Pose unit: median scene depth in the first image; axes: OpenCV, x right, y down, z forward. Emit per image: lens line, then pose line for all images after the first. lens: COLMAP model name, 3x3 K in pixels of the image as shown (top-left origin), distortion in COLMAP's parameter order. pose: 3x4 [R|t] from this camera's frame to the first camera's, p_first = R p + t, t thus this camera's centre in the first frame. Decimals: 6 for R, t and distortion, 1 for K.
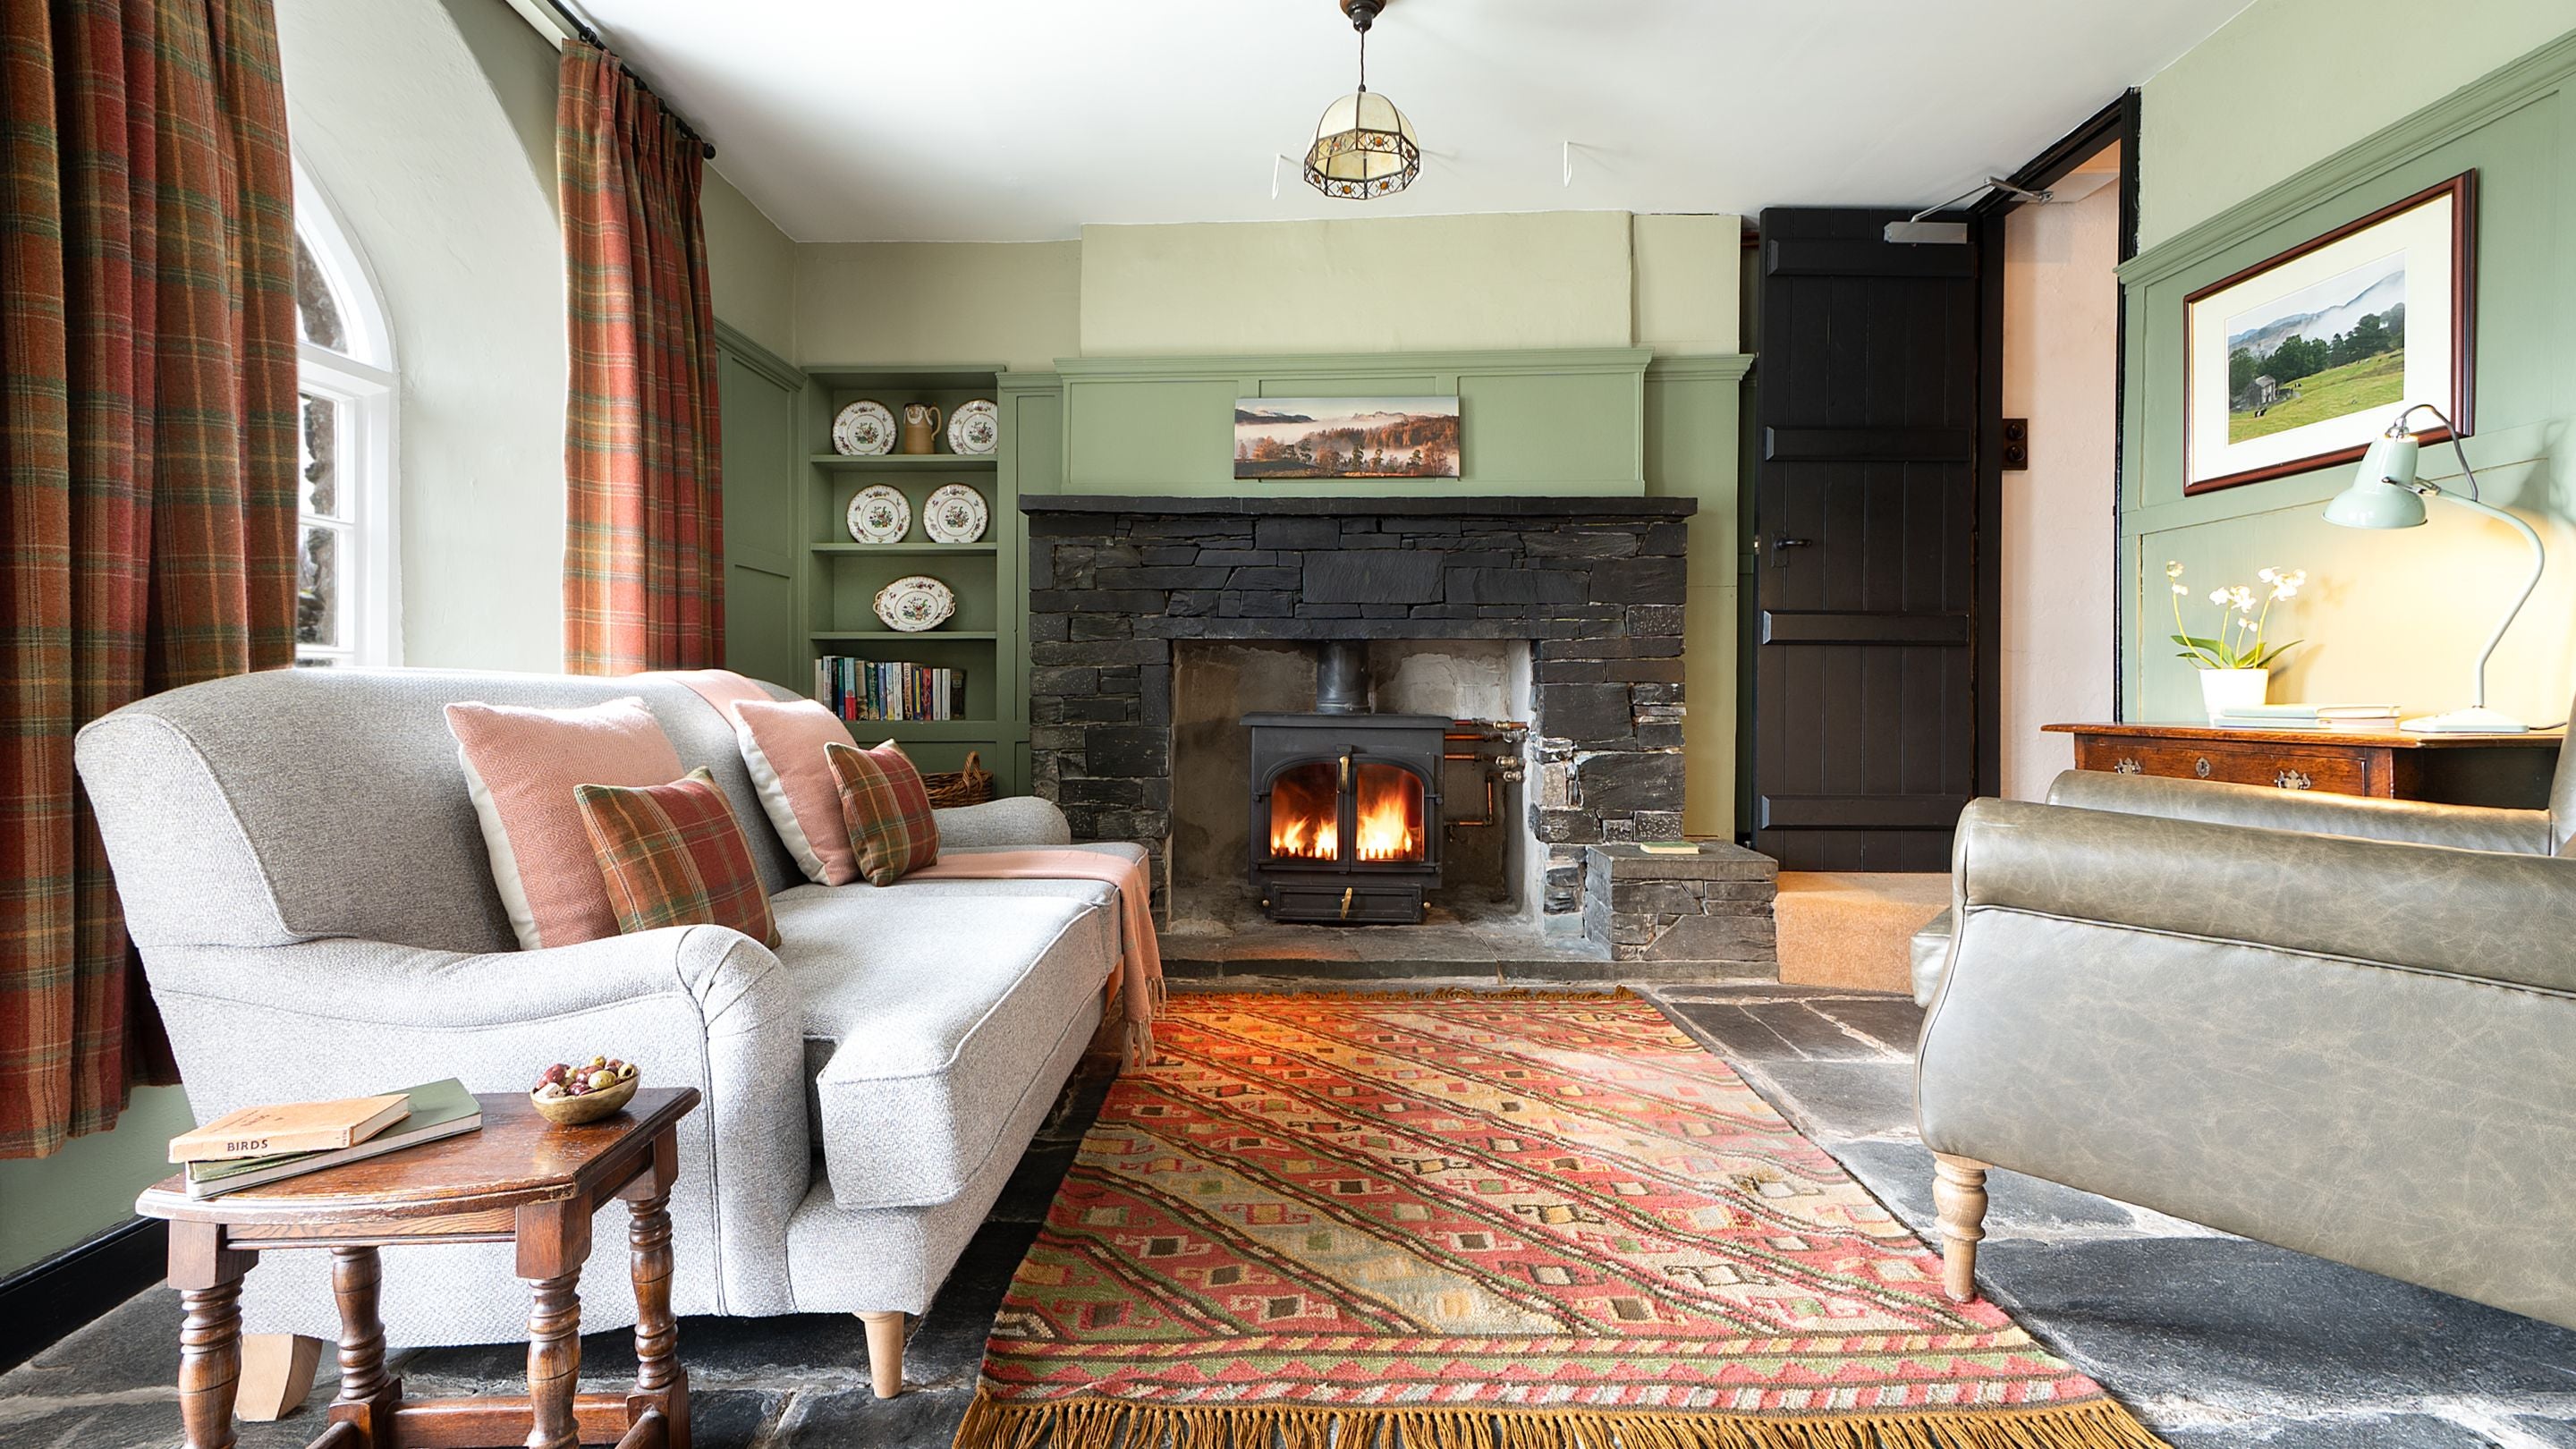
lens RADIAL K [[1154.1, 0, 1289.9], [0, 1154.1, 691.3], [0, 0, 1]] dist [0.012568, -0.000119]
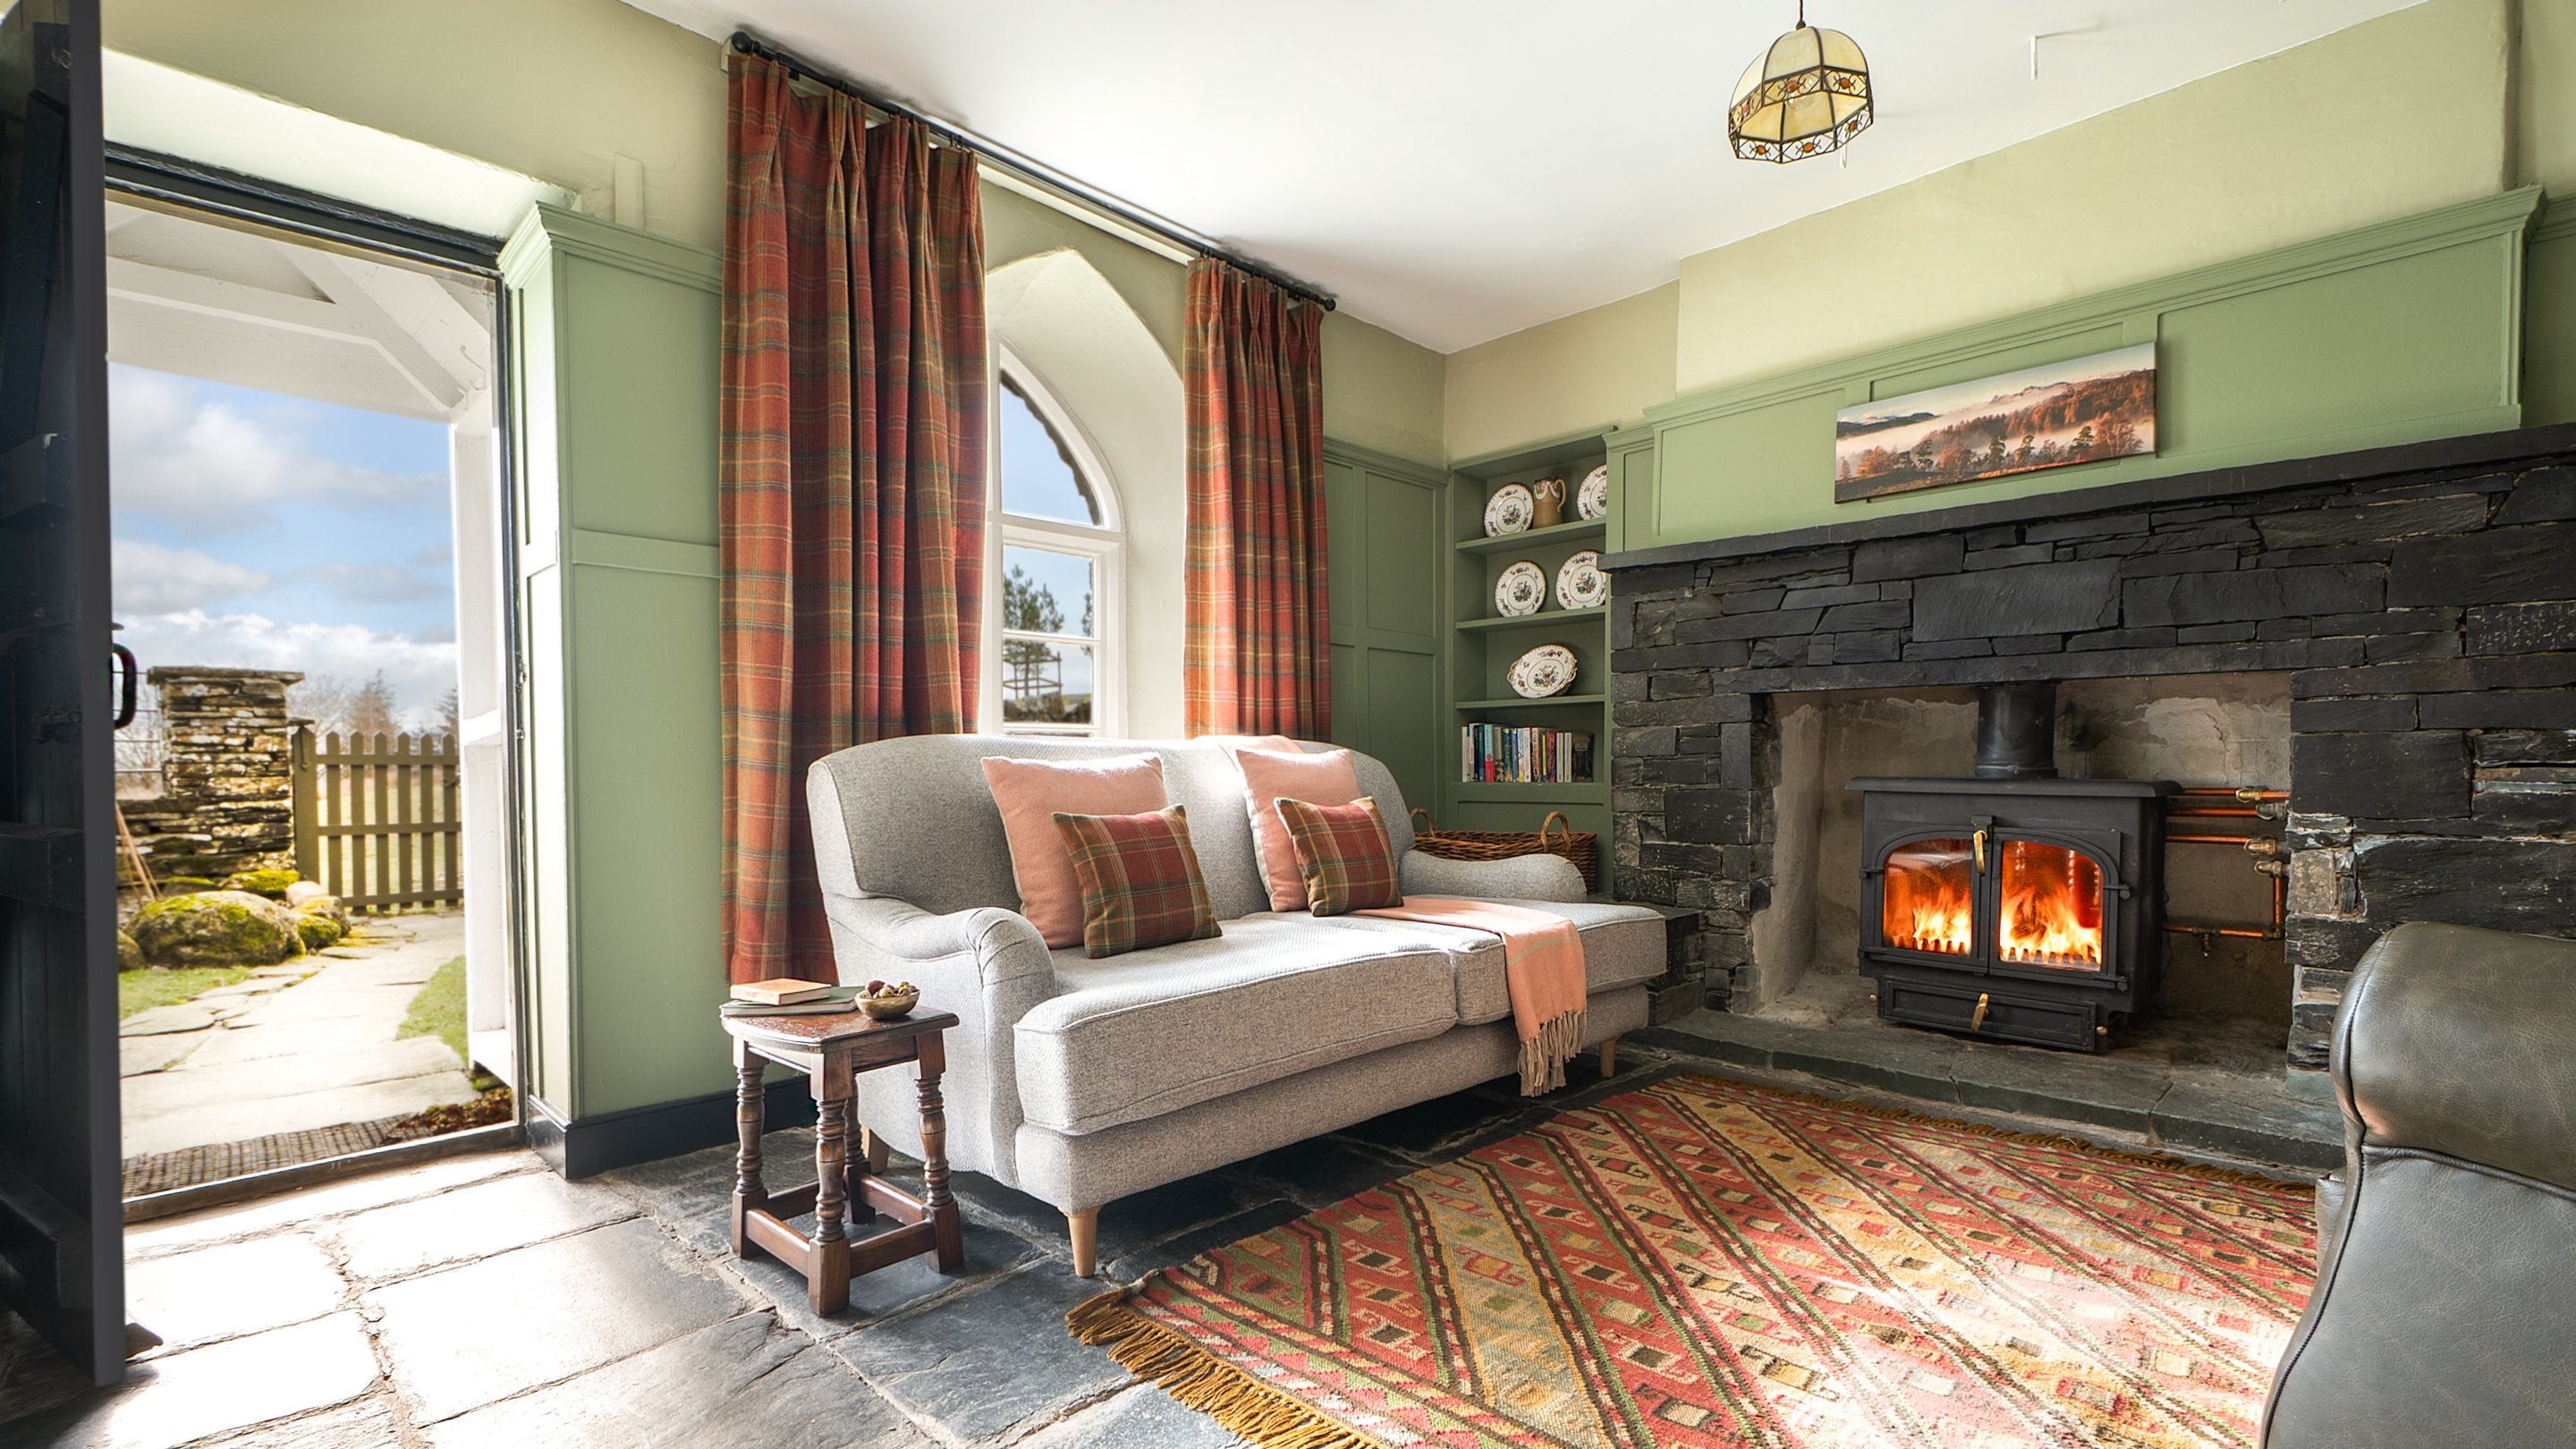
lens RADIAL K [[1168.2, 0, 1288.2], [0, 1168.2, 805.8], [0, 0, 1]] dist [-0.018327, -0.000292]
pose [[0.701884, 0.020806, -0.711987, 0.287817], [0.004044, 0.999441, 0.033192, 0.010874], [0.712280, -0.026176, 0.701407, 0.094604]]
